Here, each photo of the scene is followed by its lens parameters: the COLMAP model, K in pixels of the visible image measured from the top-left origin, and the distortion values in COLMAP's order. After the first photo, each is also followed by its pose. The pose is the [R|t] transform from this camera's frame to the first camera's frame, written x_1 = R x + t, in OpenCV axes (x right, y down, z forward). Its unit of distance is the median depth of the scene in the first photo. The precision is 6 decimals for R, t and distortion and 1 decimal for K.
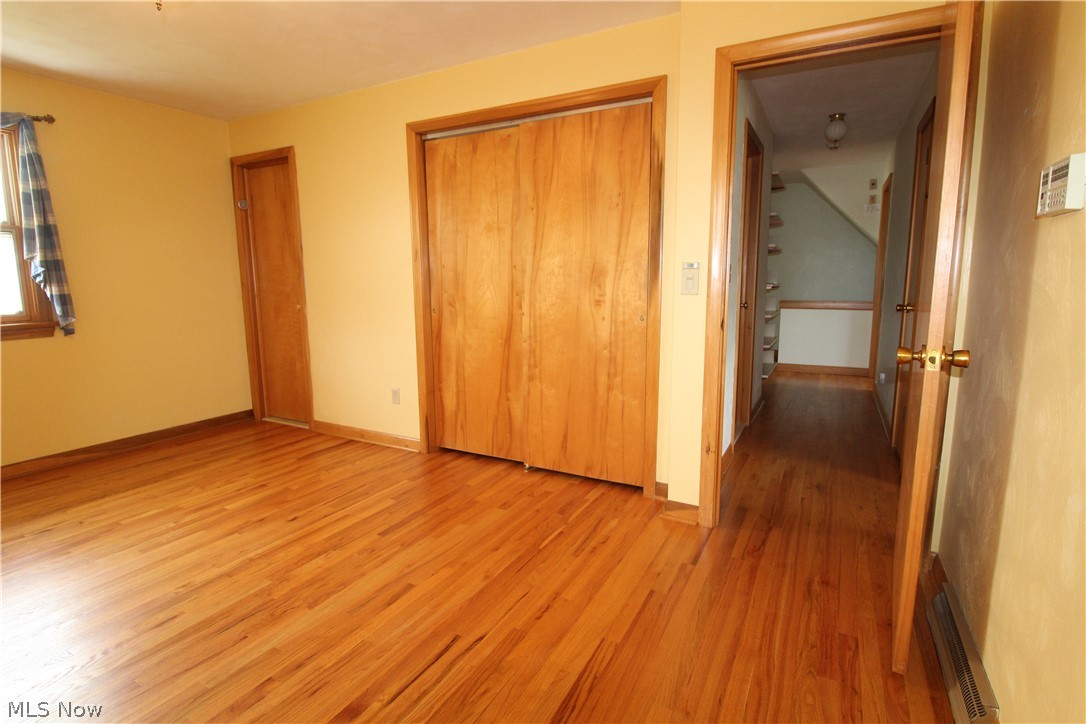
lens RADIAL K [[531.3, 0, 543.9], [0, 531.3, 351.7], [0, 0, 1]] dist [-0.002296, -0.000516]
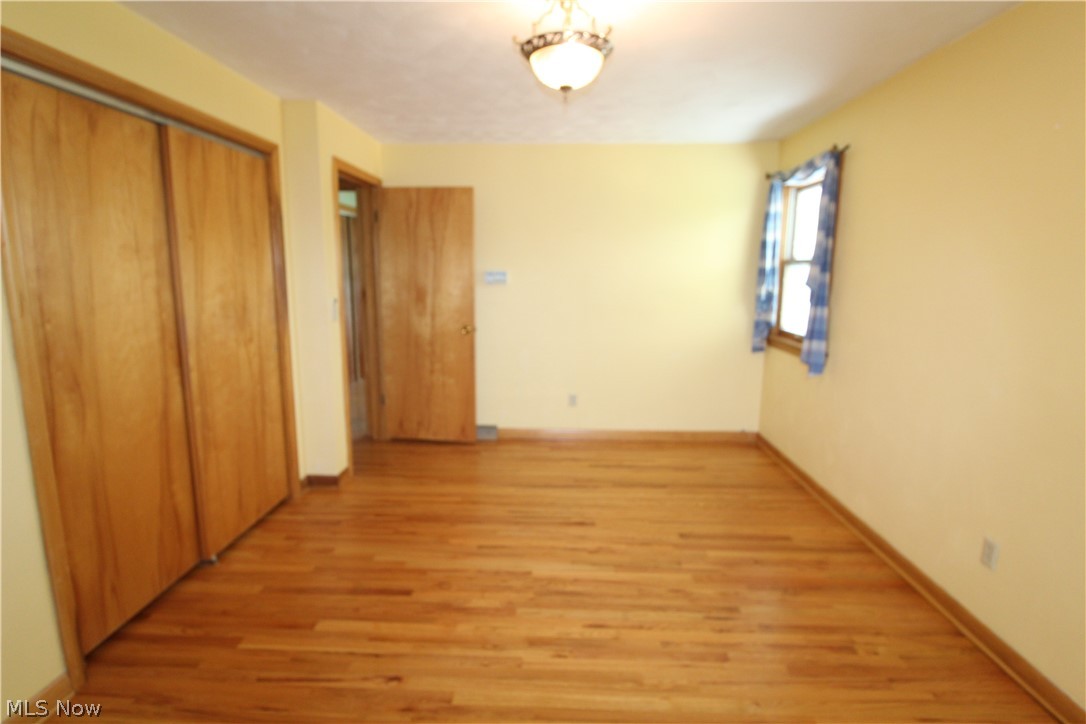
lens RADIAL K [[531.3, 0, 543.9], [0, 531.3, 351.7], [0, 0, 1]] dist [-0.002296, -0.000516]
pose [[-0.446664, -0.132186, 0.884883, -1.061960], [0.129850, 0.968977, 0.210293, -0.217380], [-0.885229, 0.208832, -0.415642, 0.965355]]
